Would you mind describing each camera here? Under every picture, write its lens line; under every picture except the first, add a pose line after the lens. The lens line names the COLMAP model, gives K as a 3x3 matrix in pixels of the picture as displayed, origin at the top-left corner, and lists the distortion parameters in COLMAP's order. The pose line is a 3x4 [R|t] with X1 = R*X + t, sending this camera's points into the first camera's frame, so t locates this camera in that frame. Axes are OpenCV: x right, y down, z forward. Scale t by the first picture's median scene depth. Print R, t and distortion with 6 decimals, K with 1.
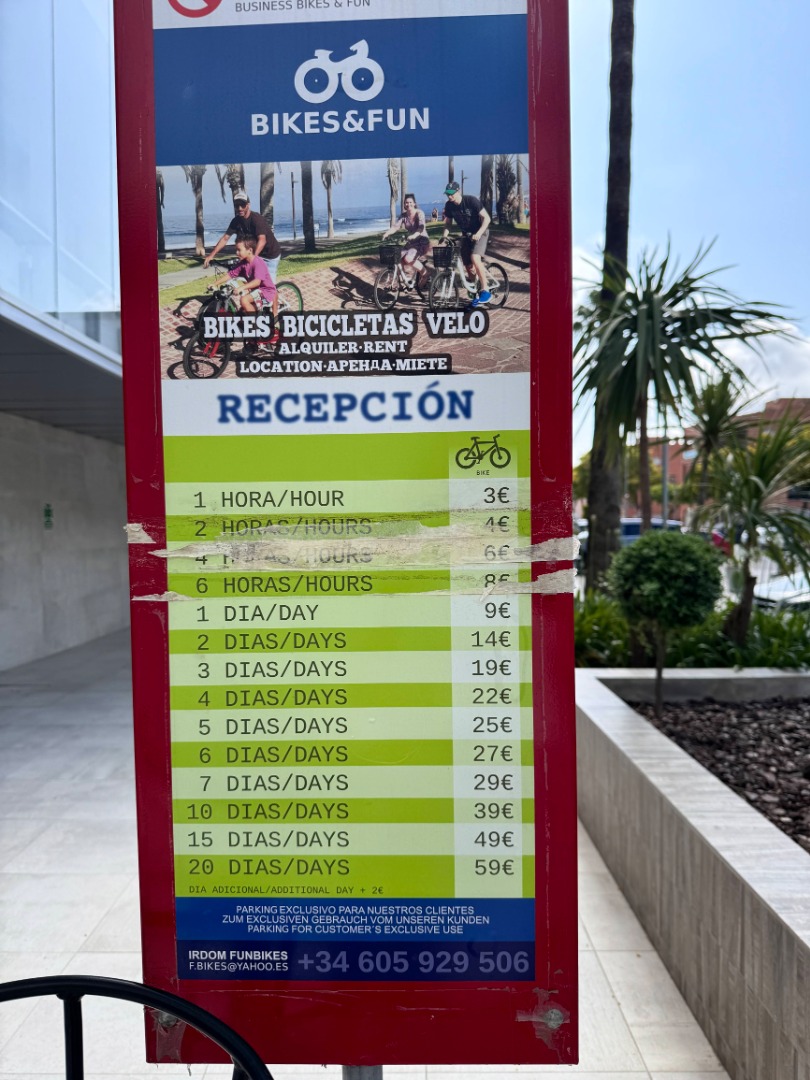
lens RADIAL K [[774.9, 0, 405.0], [0, 774.9, 540.0], [0, 0, 1]] dist [0.127076, -0.182437]
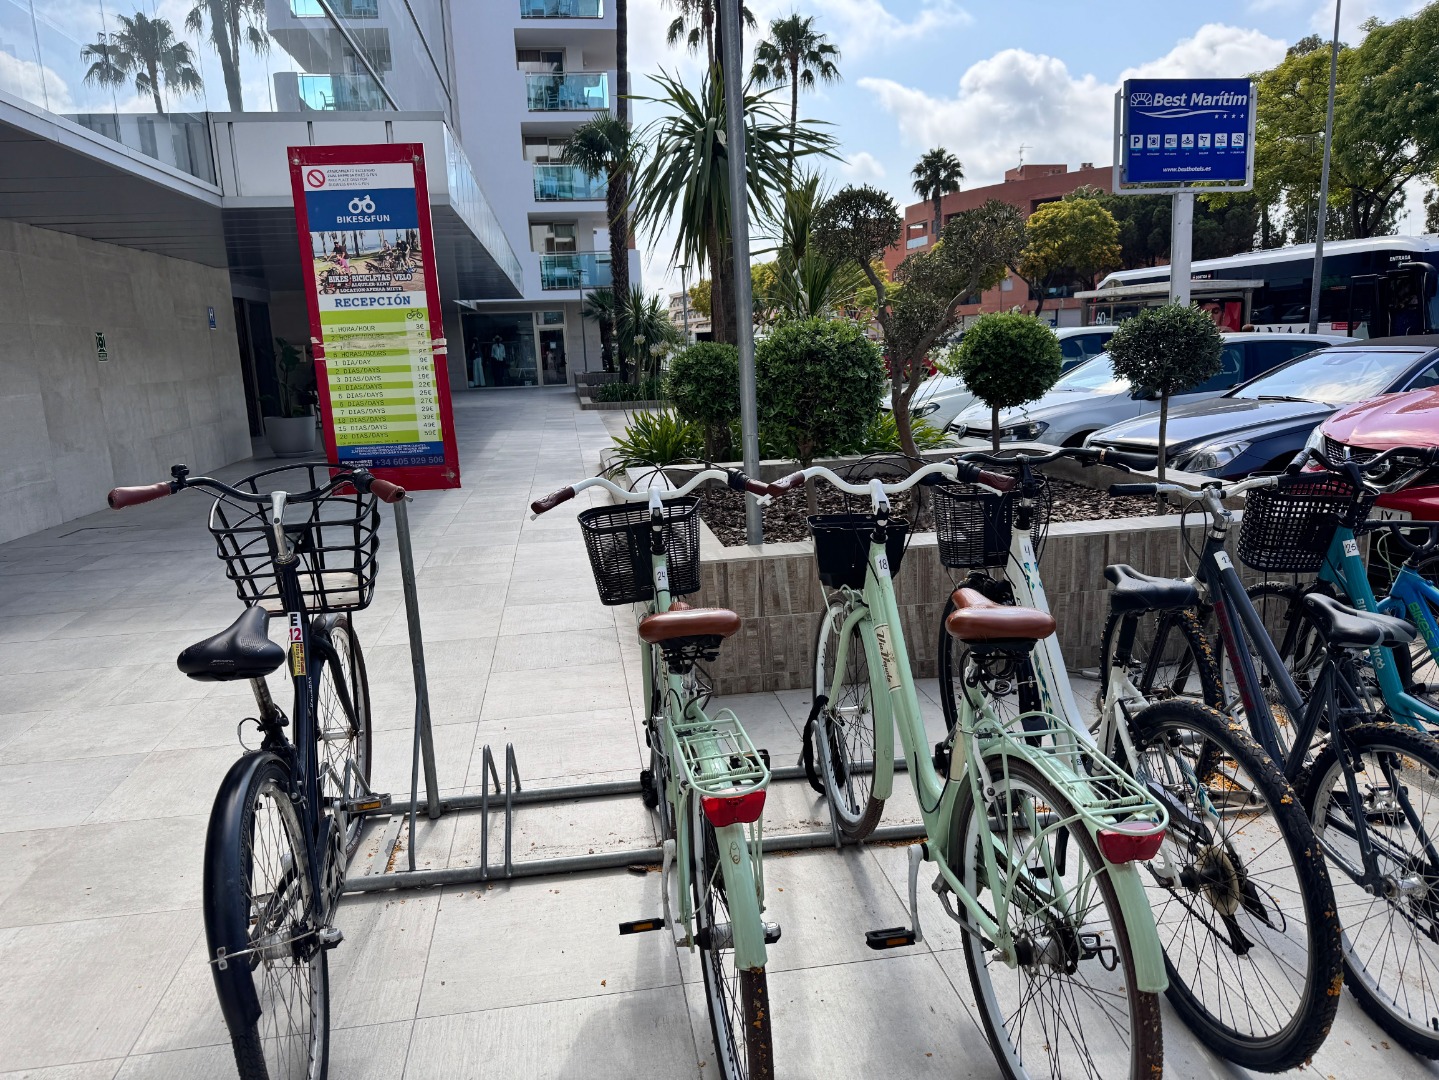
lens RADIAL K [[1032.5, 0, 711.7], [0, 1032.5, 540.7], [0, 0, 1]] dist [0.127076, -0.182437]
pose [[0.989336, -0.058123, 0.133552, 0.737650], [0.035307, 0.985282, 0.167249, 0.154698], [-0.141307, -0.160750, 0.976827, -3.989931]]
